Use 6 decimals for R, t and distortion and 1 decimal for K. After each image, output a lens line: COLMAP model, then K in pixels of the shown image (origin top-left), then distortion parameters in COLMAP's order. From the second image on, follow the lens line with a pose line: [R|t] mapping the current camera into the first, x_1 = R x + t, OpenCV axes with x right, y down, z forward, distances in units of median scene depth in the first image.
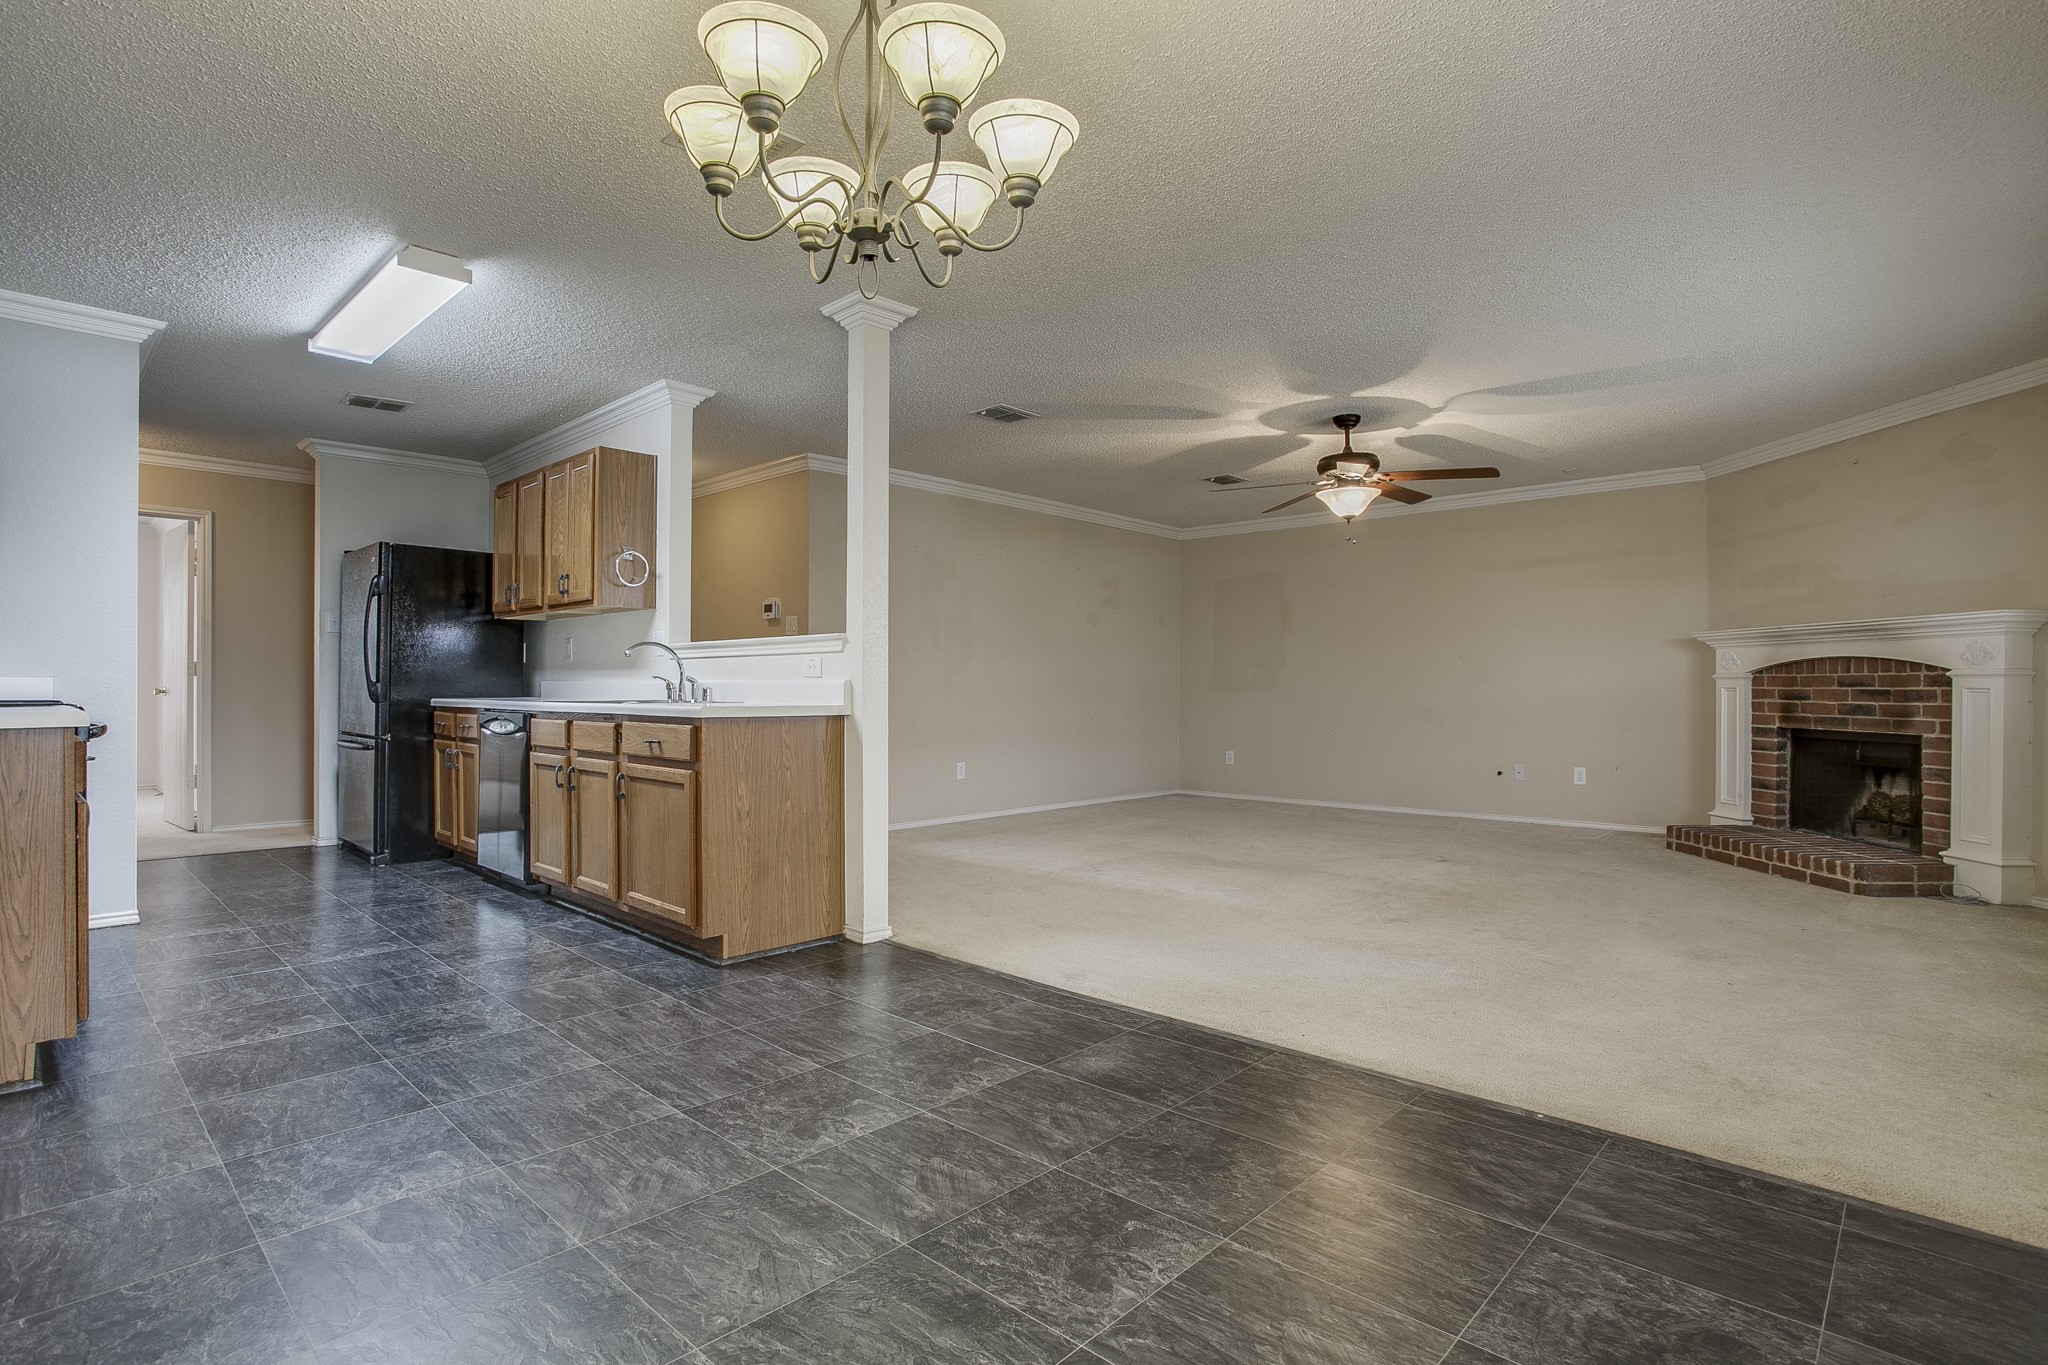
lens RADIAL K [[1008.3, 0, 1018.4], [0, 1008.3, 677.5], [0, 0, 1]] dist [-0.042142, 0.009068]
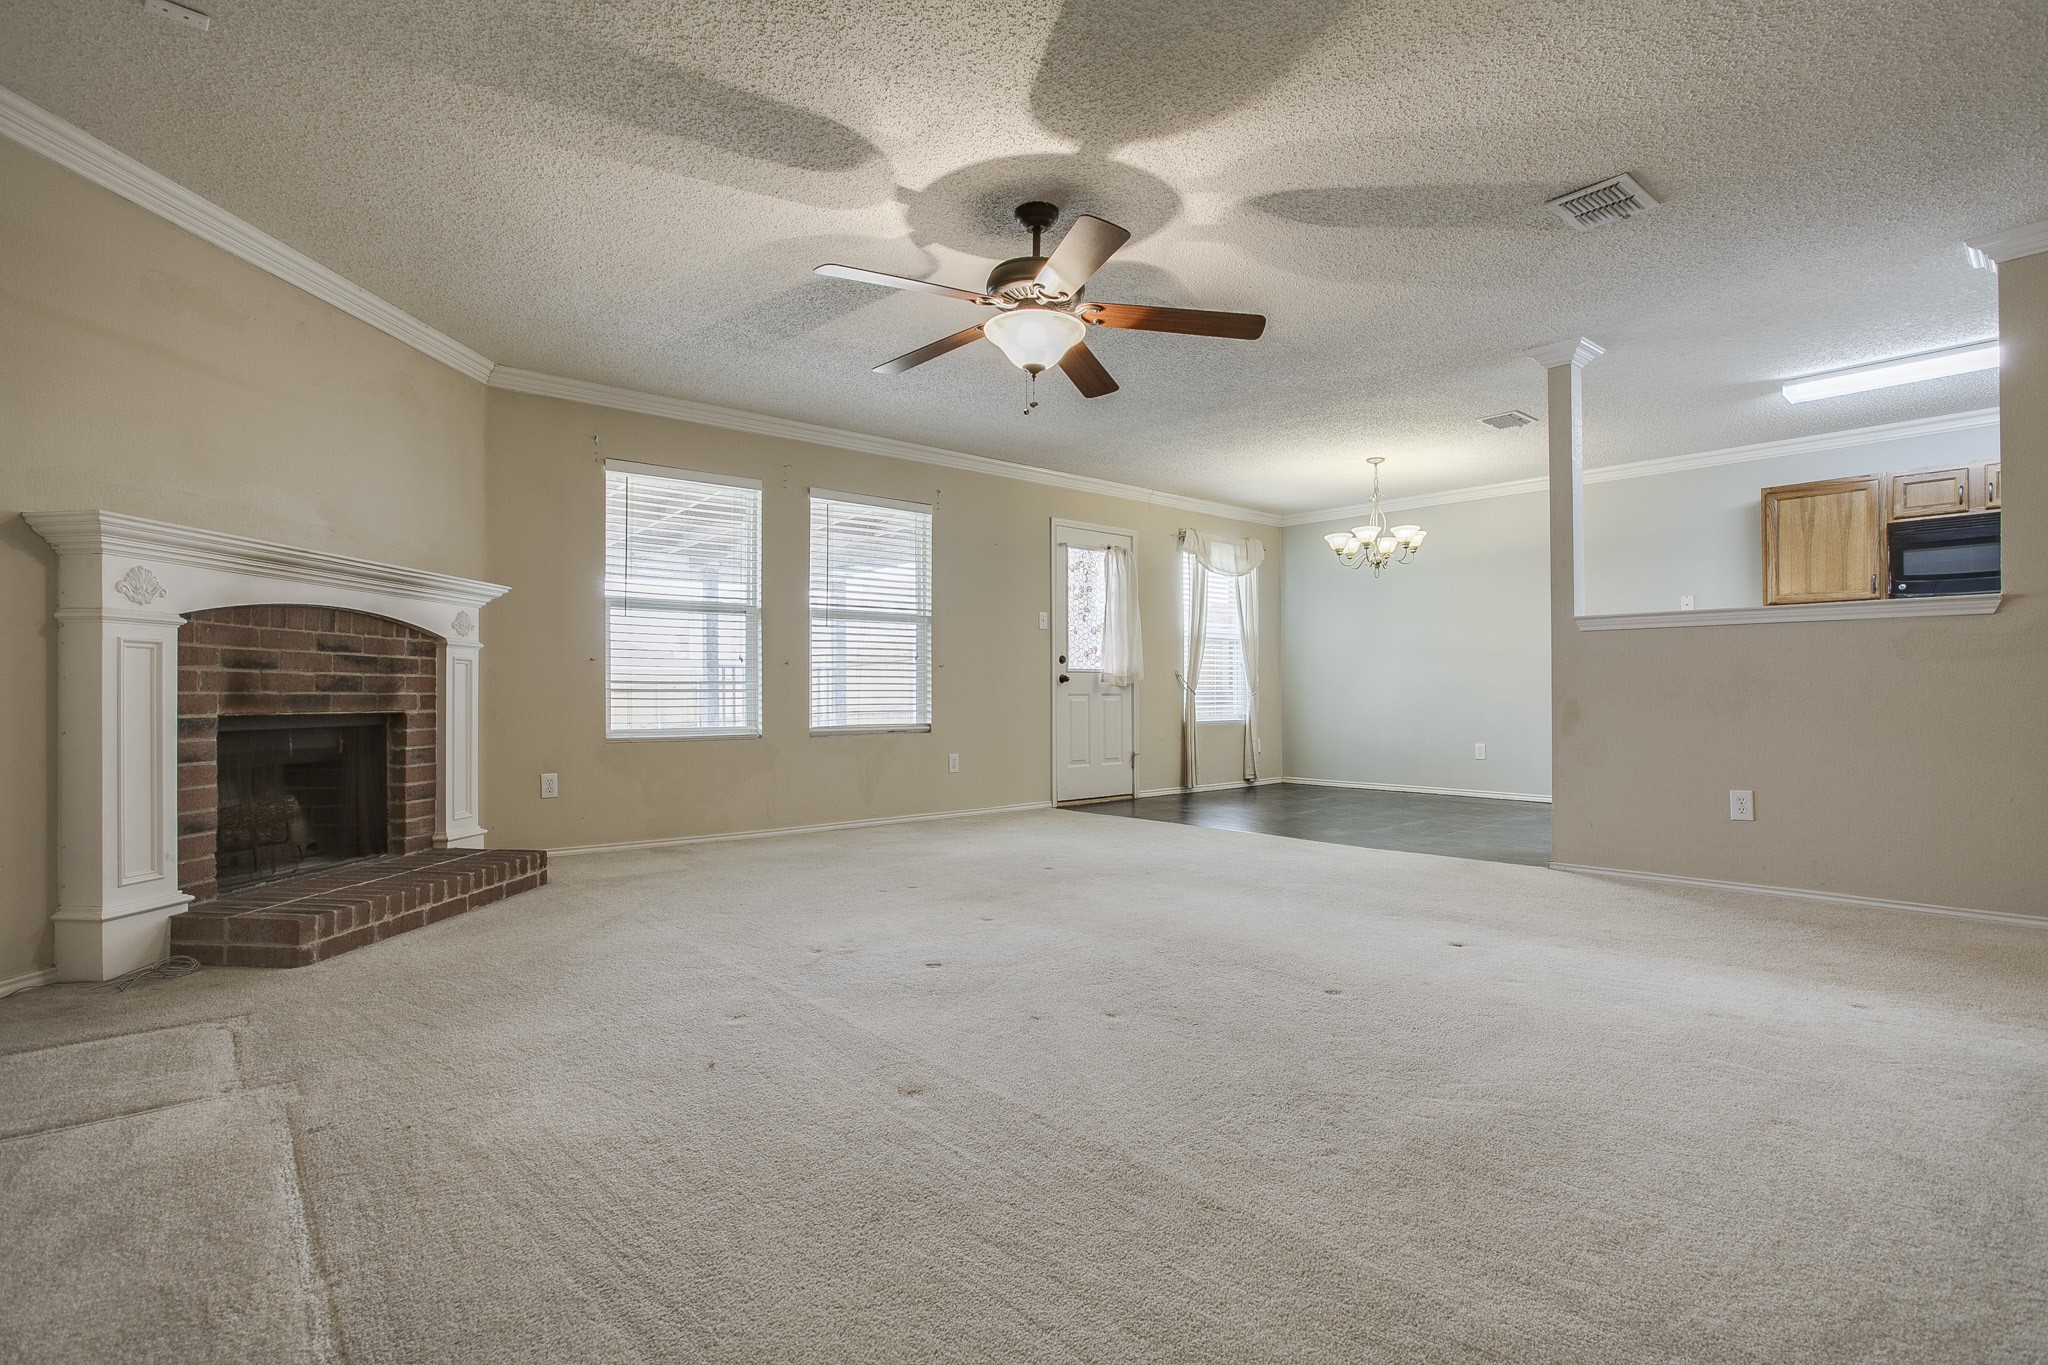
lens RADIAL K [[1008.3, 0, 1006.8], [0, 1008.3, 694.9], [0, 0, 1]] dist [-0.042142, 0.009068]
pose [[-0.993265, -0.003463, 0.115816, 0.280178], [-0.004311, 0.999966, -0.007074, 0.043726], [-0.115787, -0.007526, -0.993246, 1.642977]]
